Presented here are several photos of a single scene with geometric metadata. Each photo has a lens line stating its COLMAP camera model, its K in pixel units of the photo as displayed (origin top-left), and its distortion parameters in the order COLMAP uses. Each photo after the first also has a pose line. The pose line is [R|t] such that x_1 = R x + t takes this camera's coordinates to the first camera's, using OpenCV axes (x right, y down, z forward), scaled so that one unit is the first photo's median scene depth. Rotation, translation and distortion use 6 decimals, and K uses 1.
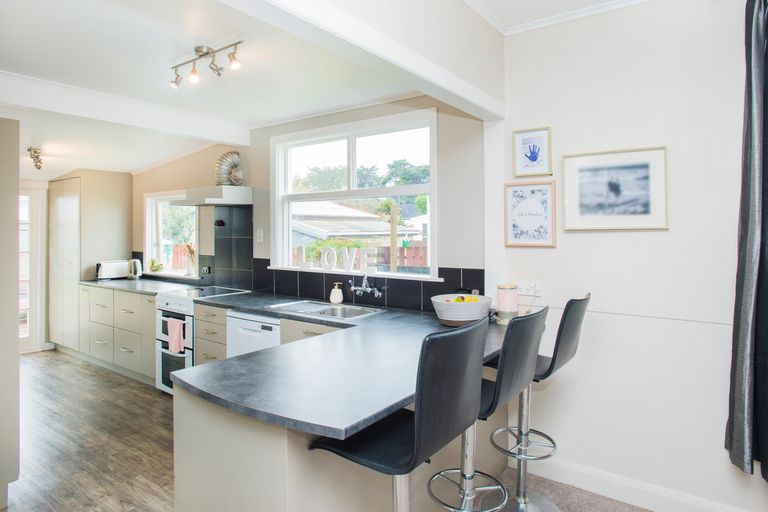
lens RADIAL K [[475.6, 0, 379.9], [0, 475.6, 226.7], [0, 0, 1]] dist [-0.003487, -0.000553]
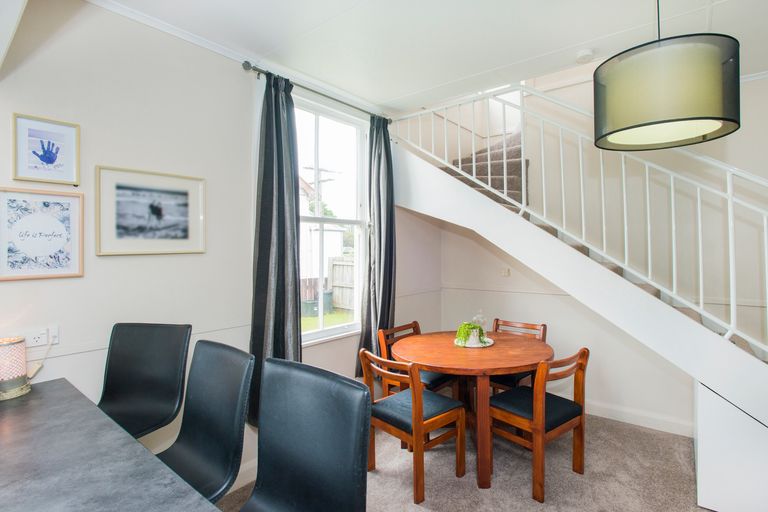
lens RADIAL K [[390.9, 0, 383.6], [0, 390.9, 254.2], [0, 0, 1]] dist [-0.035446, 0.003160]
pose [[0.047429, -0.008182, 0.998841, -0.269566], [0.006492, 0.999948, 0.007883, 0.003276], [-0.998854, 0.006111, 0.047480, 0.488770]]
